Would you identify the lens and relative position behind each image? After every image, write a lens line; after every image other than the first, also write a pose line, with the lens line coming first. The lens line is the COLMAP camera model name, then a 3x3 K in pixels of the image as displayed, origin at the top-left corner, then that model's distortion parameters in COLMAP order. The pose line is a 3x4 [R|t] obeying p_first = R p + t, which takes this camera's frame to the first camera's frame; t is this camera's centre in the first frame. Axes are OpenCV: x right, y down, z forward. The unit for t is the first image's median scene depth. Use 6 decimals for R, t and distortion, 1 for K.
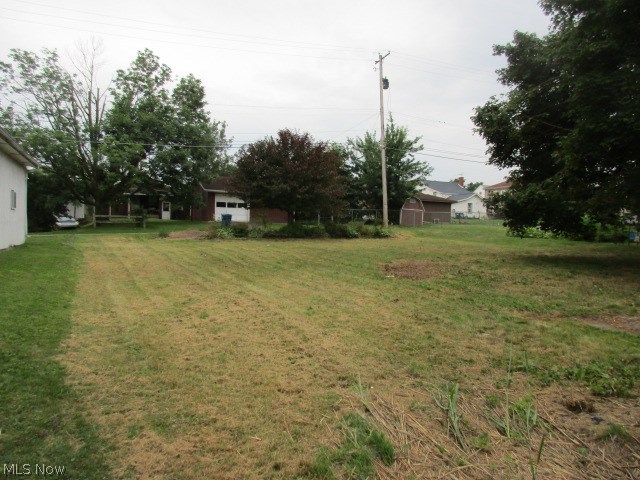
lens RADIAL K [[469.1, 0, 320.0], [0, 469.1, 240.0], [0, 0, 1]] dist [0.001640, 0.000218]
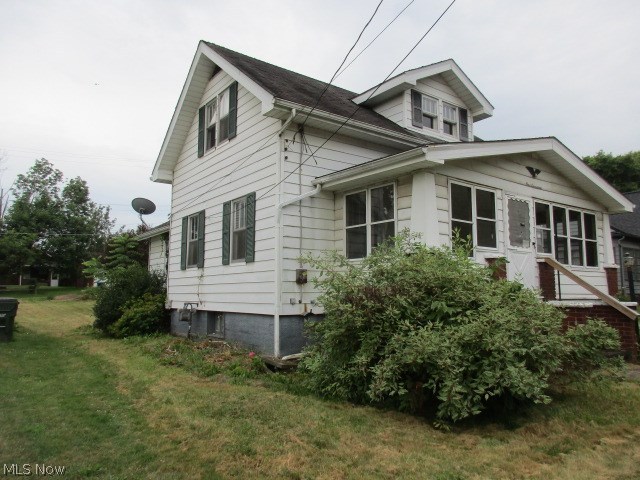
lens RADIAL K [[469.1, 0, 320.0], [0, 469.1, 240.0], [0, 0, 1]] dist [0.001640, 0.000218]
pose [[0.981548, -0.006518, 0.191106, 0.146751], [0.030518, 0.991948, -0.122911, 0.010213], [-0.188766, 0.126475, 0.973844, -0.418583]]
